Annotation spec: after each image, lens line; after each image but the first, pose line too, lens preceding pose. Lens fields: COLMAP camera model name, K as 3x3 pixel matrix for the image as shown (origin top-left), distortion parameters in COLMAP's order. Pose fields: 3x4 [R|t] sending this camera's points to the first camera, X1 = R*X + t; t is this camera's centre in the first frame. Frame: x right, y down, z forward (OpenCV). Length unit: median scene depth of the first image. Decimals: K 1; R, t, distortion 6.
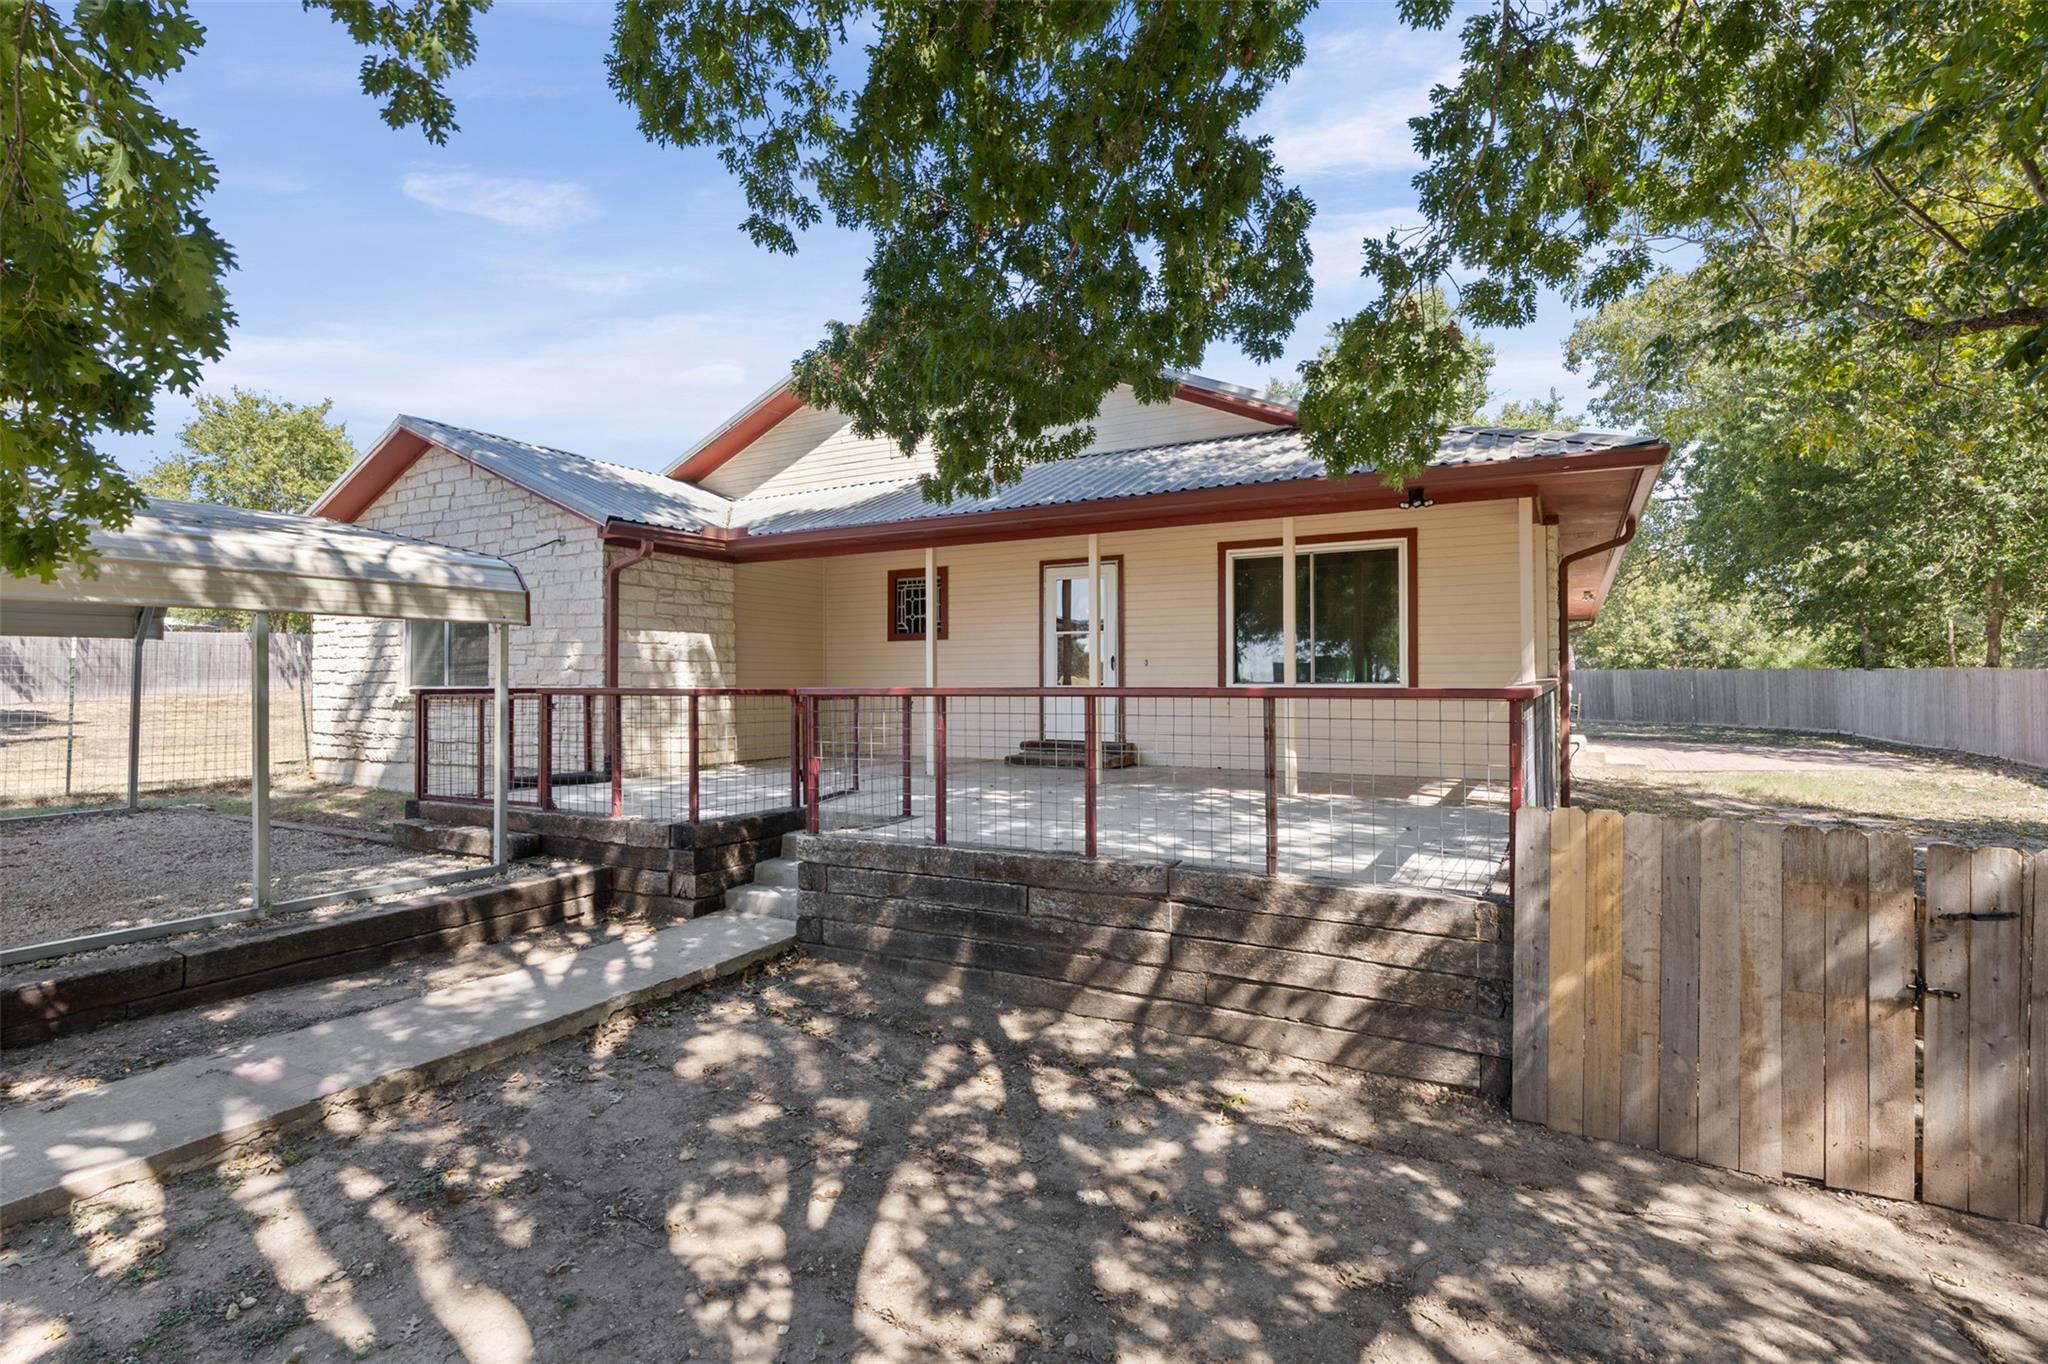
lens RADIAL K [[1000.0, 0, 1022.2], [0, 1000.0, 670.1], [0, 0, 1]] dist [0.002348, -0.000008]
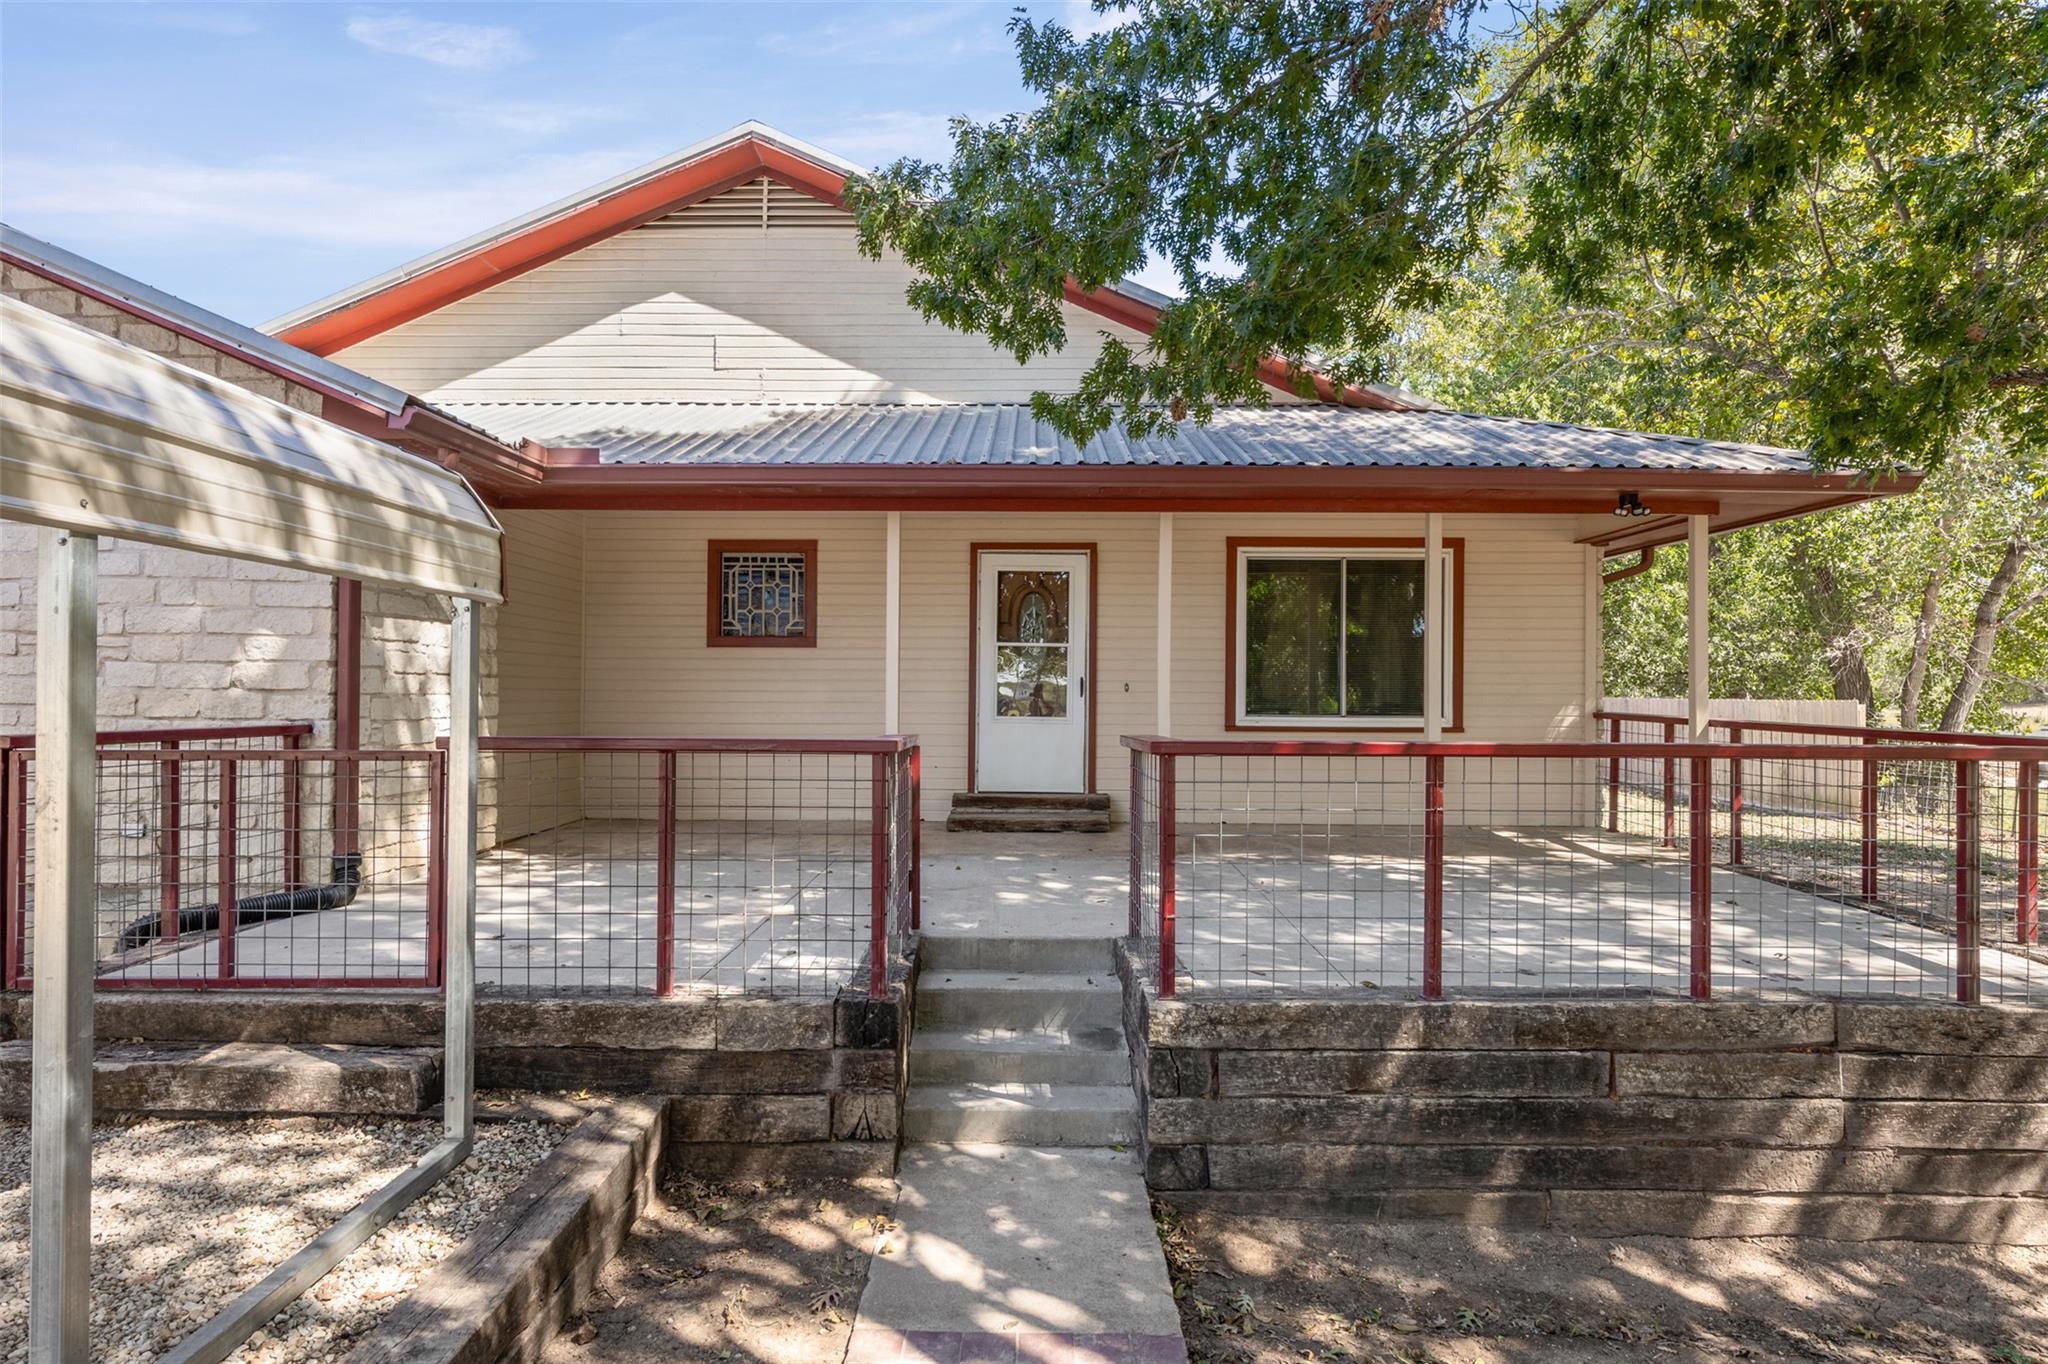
lens RADIAL K [[1149.2, 0, 1023.6], [0, 1149.2, 700.9], [0, 0, 1]] dist [-0.006604, 0.000595]
pose [[0.879208, 0.008171, 0.476368, -0.464469], [-0.015549, 0.999812, 0.011548, -0.008917], [-0.476184, -0.017560, 0.879170, 0.363523]]
